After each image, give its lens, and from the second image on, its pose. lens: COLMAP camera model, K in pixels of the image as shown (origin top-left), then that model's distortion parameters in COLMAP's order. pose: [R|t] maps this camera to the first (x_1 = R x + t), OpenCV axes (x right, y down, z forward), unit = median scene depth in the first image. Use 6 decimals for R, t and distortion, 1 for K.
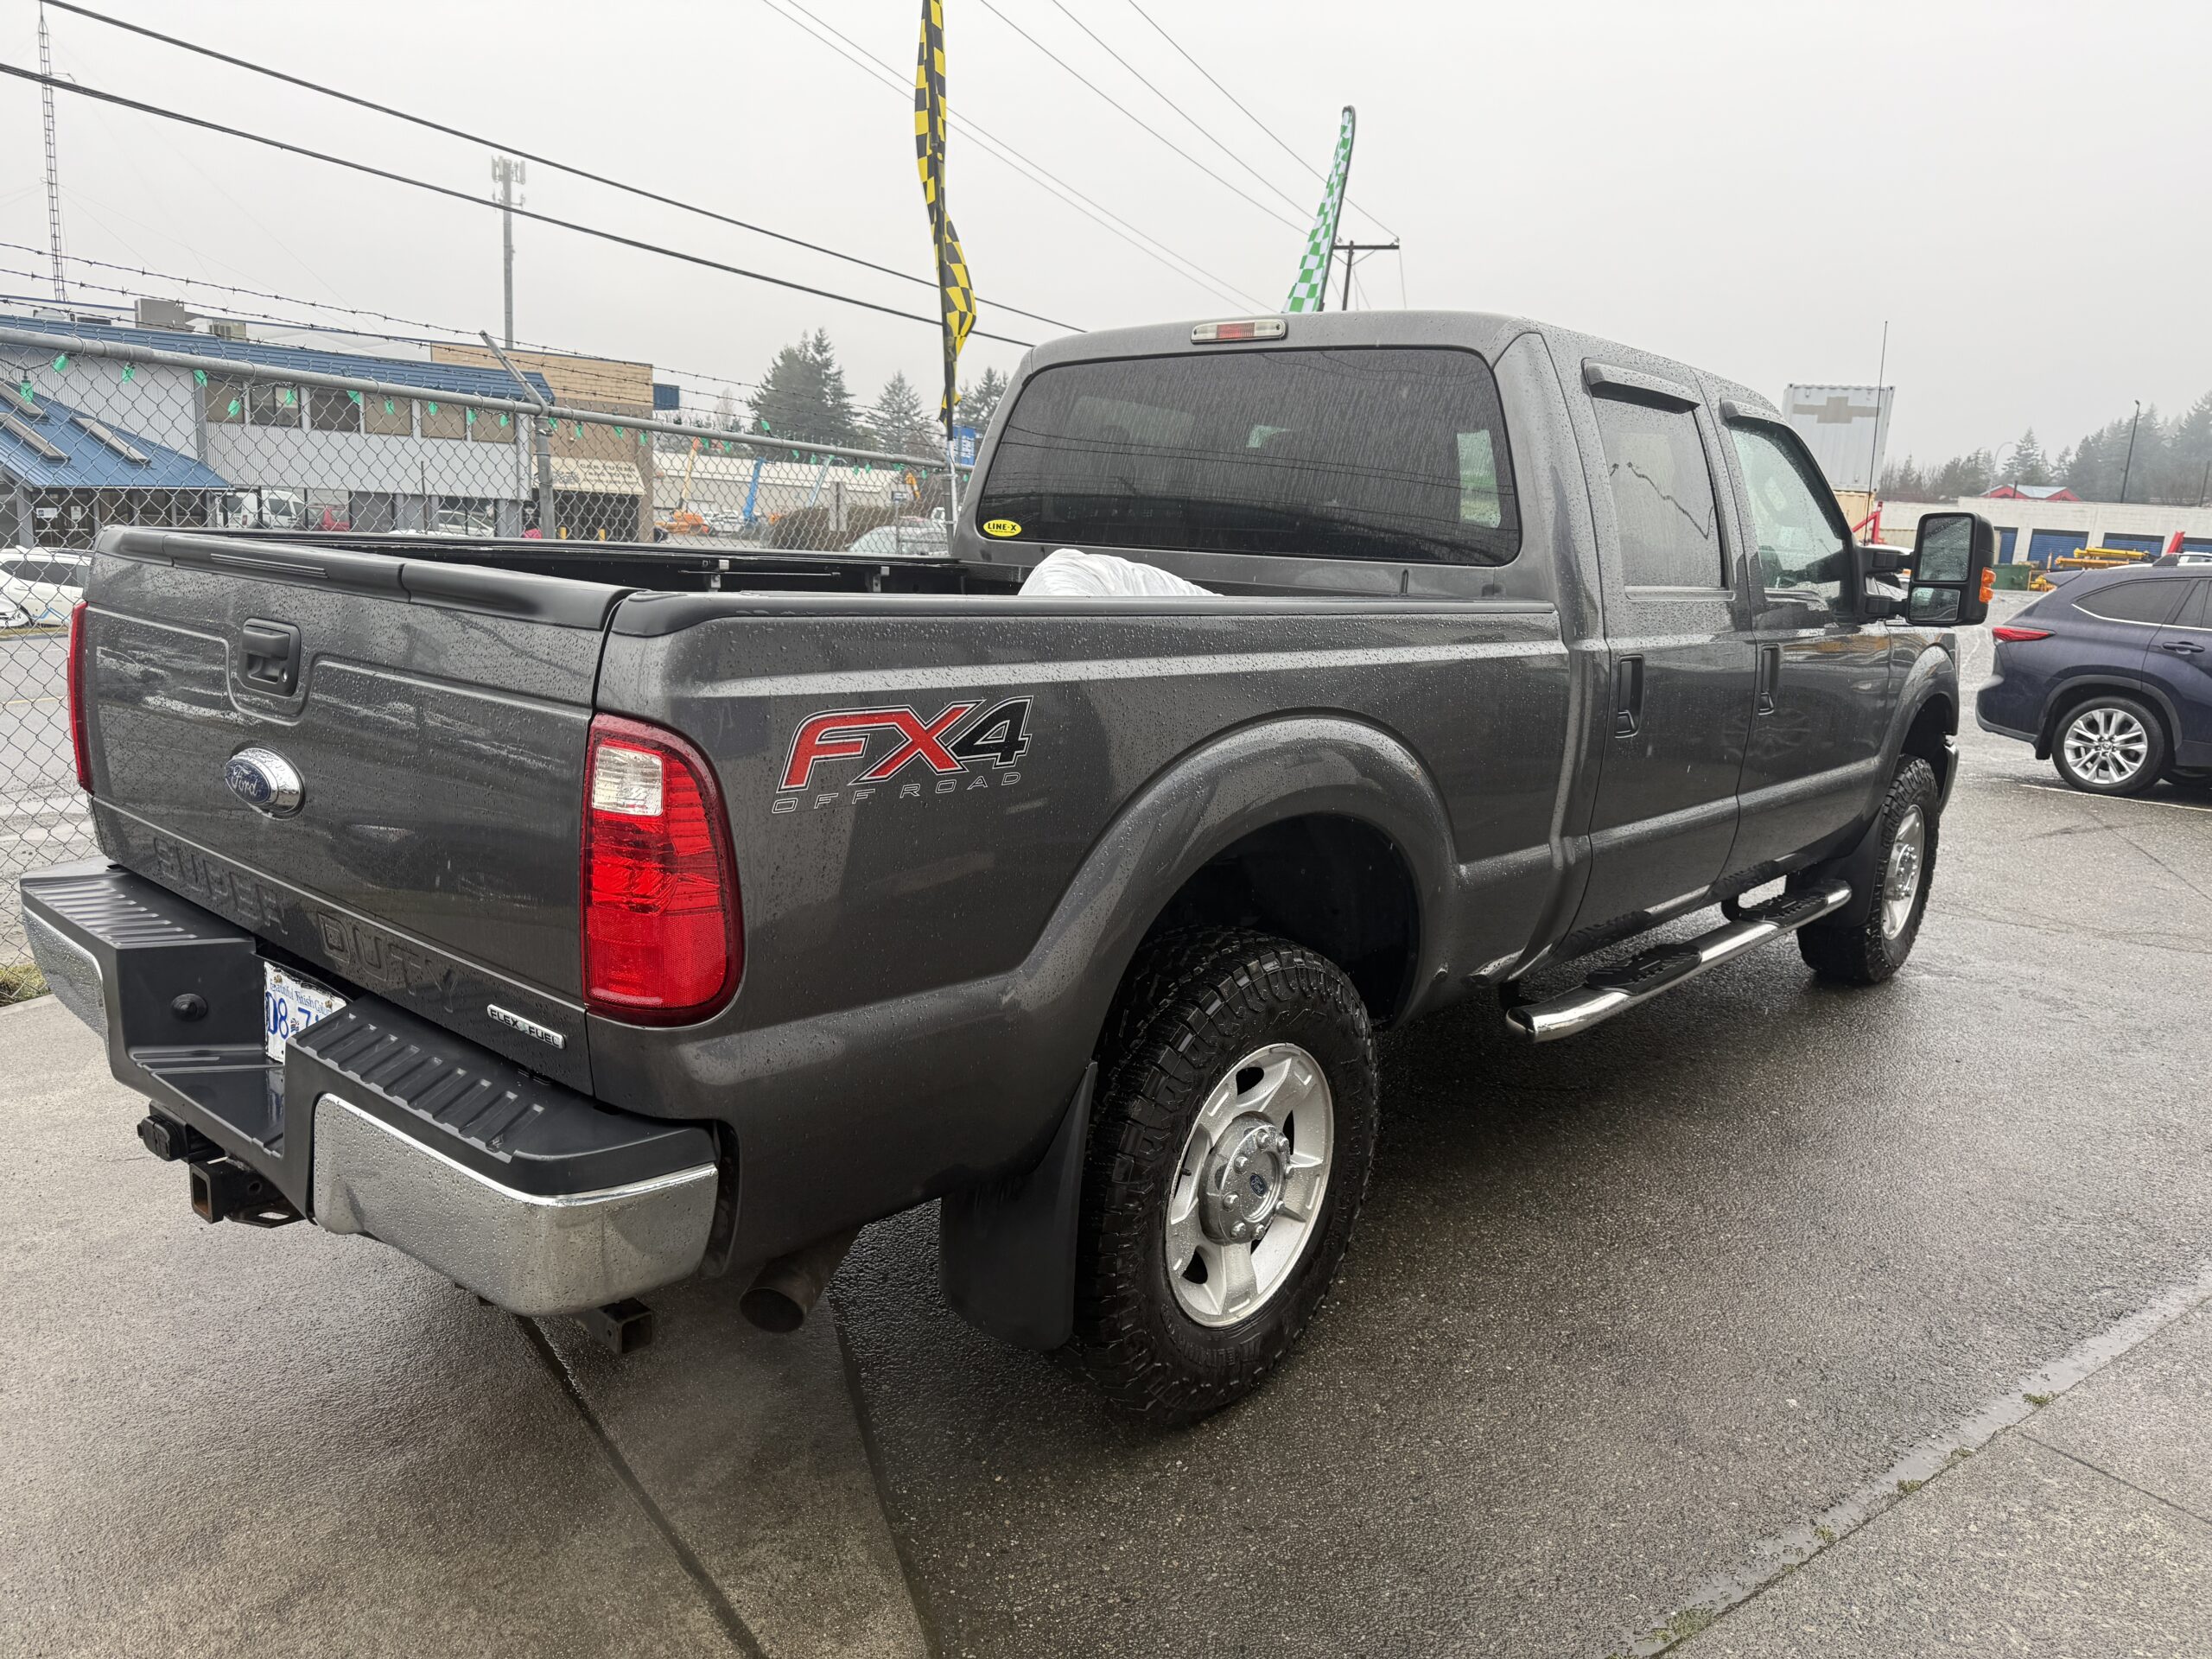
lens RADIAL K [[1537.0, 0, 1114.5], [0, 1537.0, 834.1], [0, 0, 1]] dist [0.001999, -0.021545]
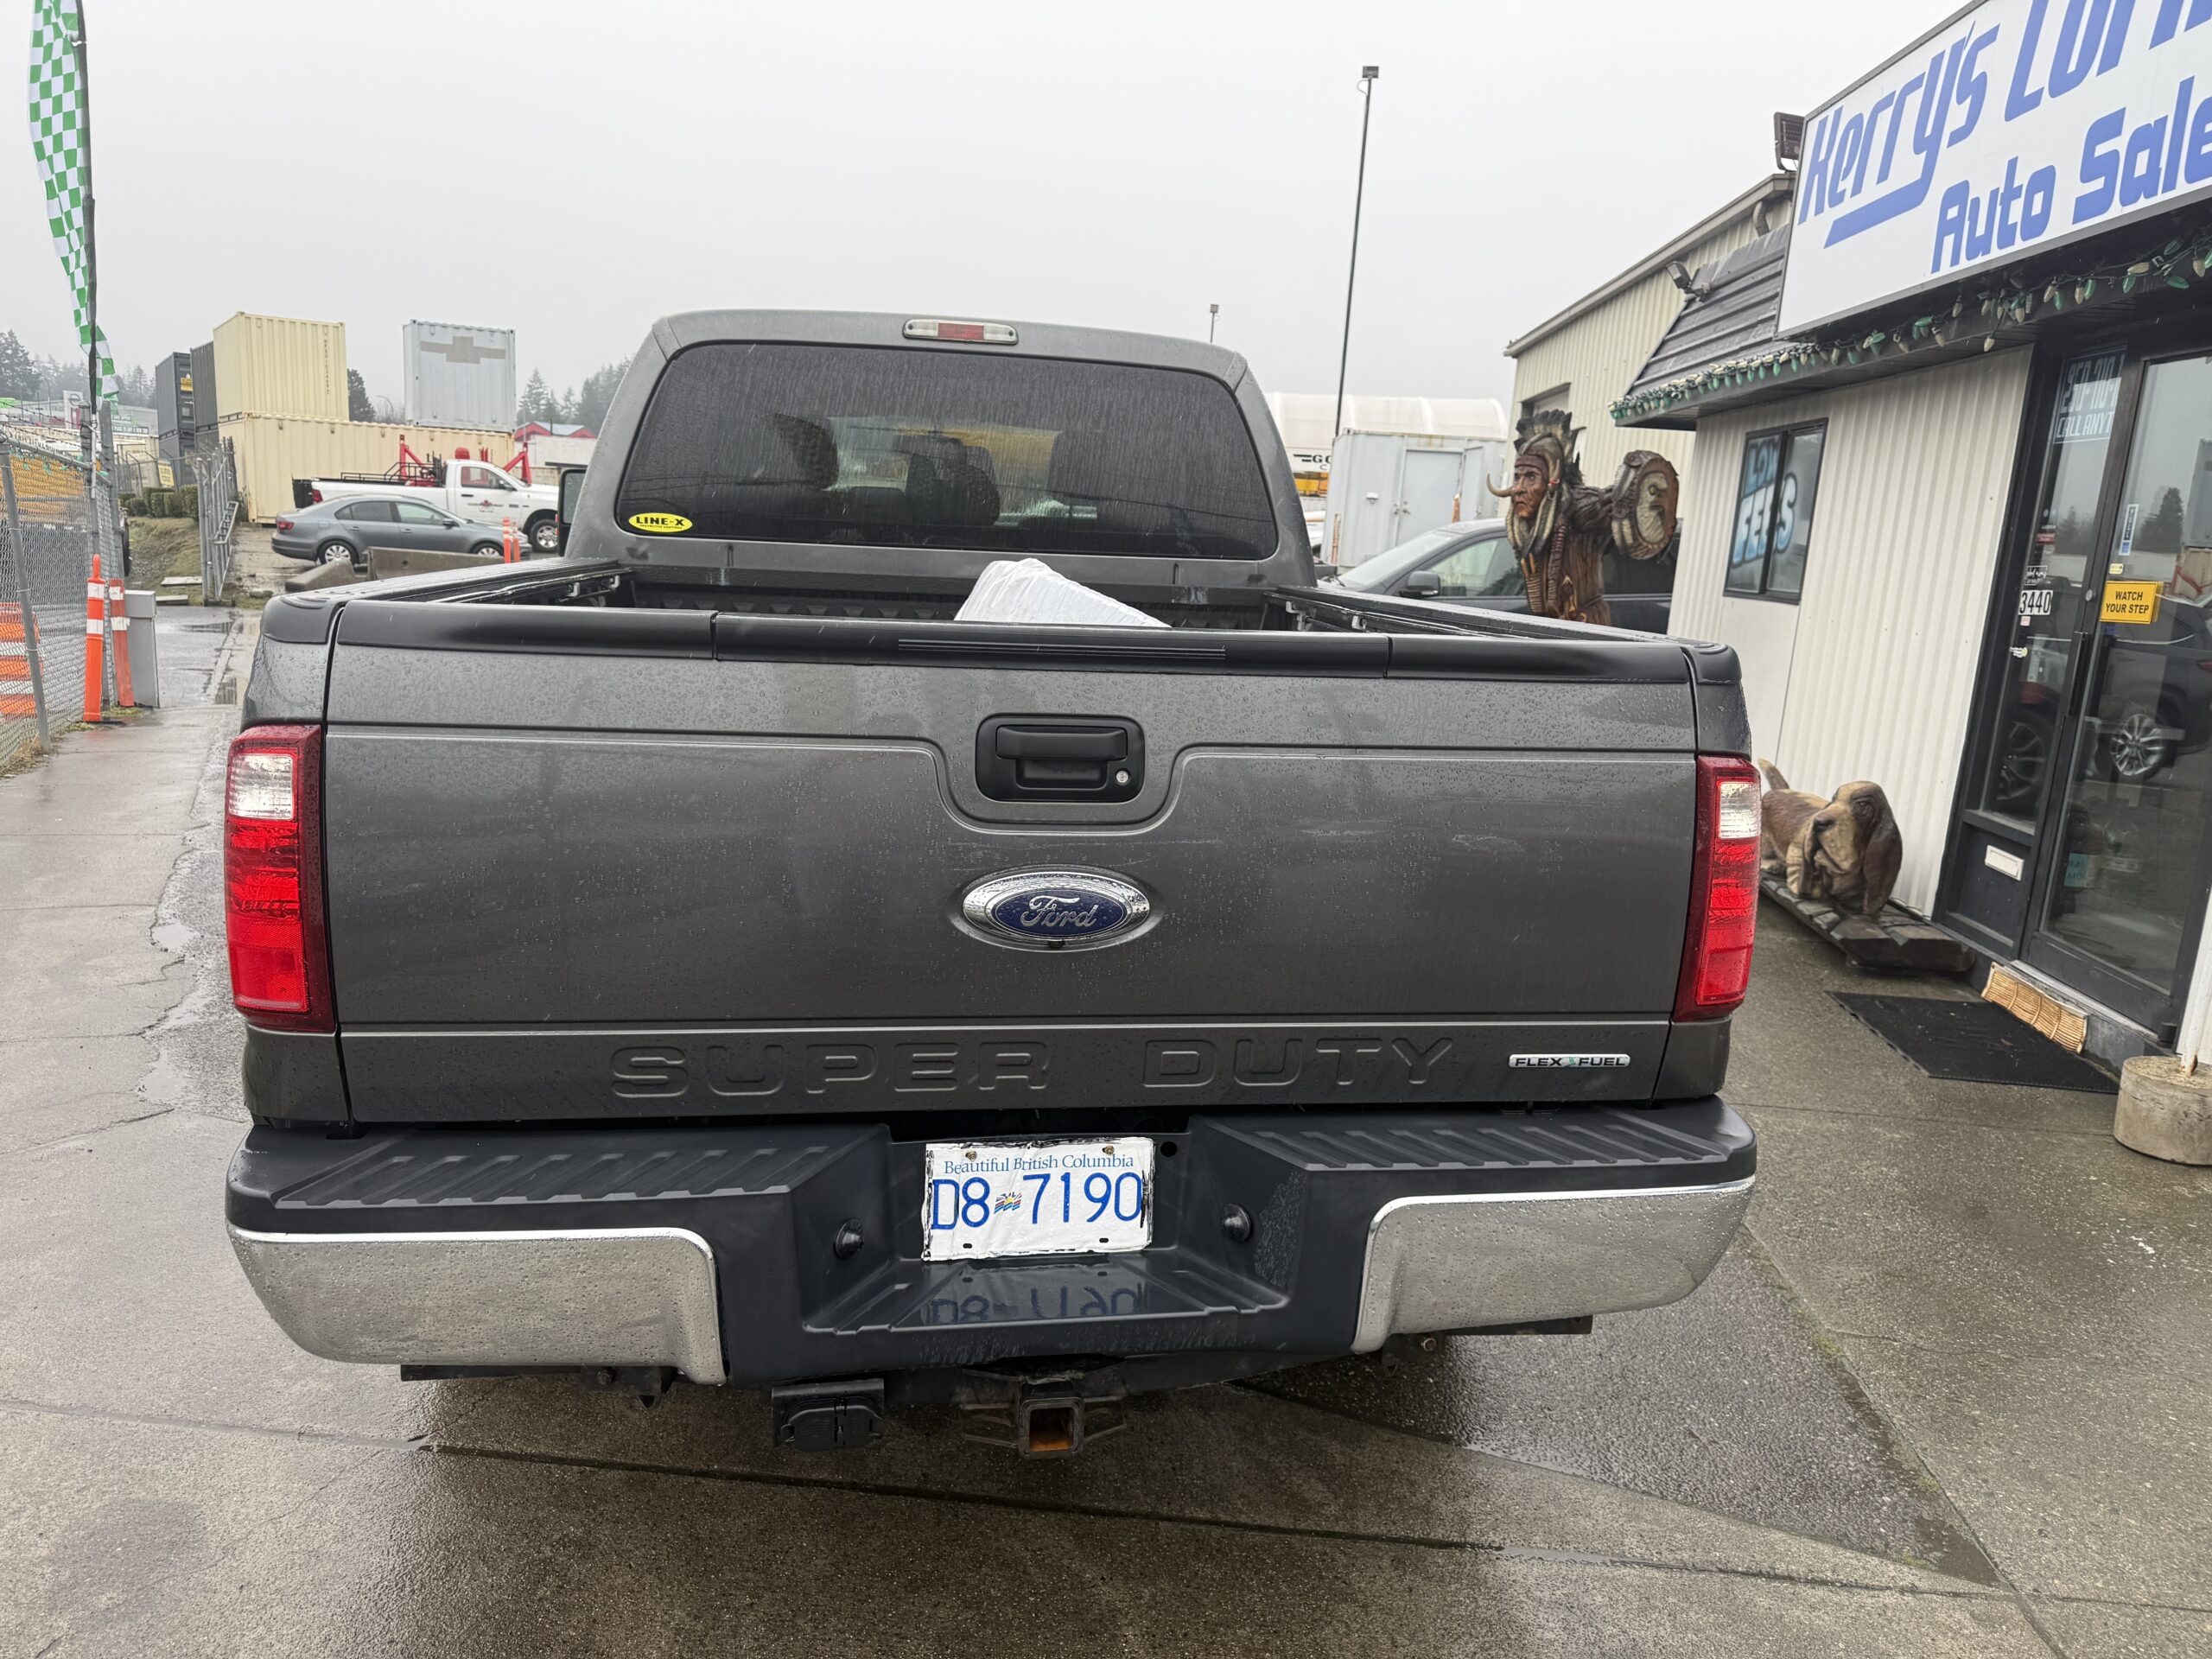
lens RADIAL K [[1537.0, 0, 1114.7], [0, 1537.0, 836.5], [0, 0, 1]] dist [0.001999, -0.021545]
pose [[0.639572, -0.169600, 0.749789, -0.649450], [0.136746, 0.984904, 0.106137, -0.088064], [-0.756471, 0.034649, 0.653109, 0.258515]]
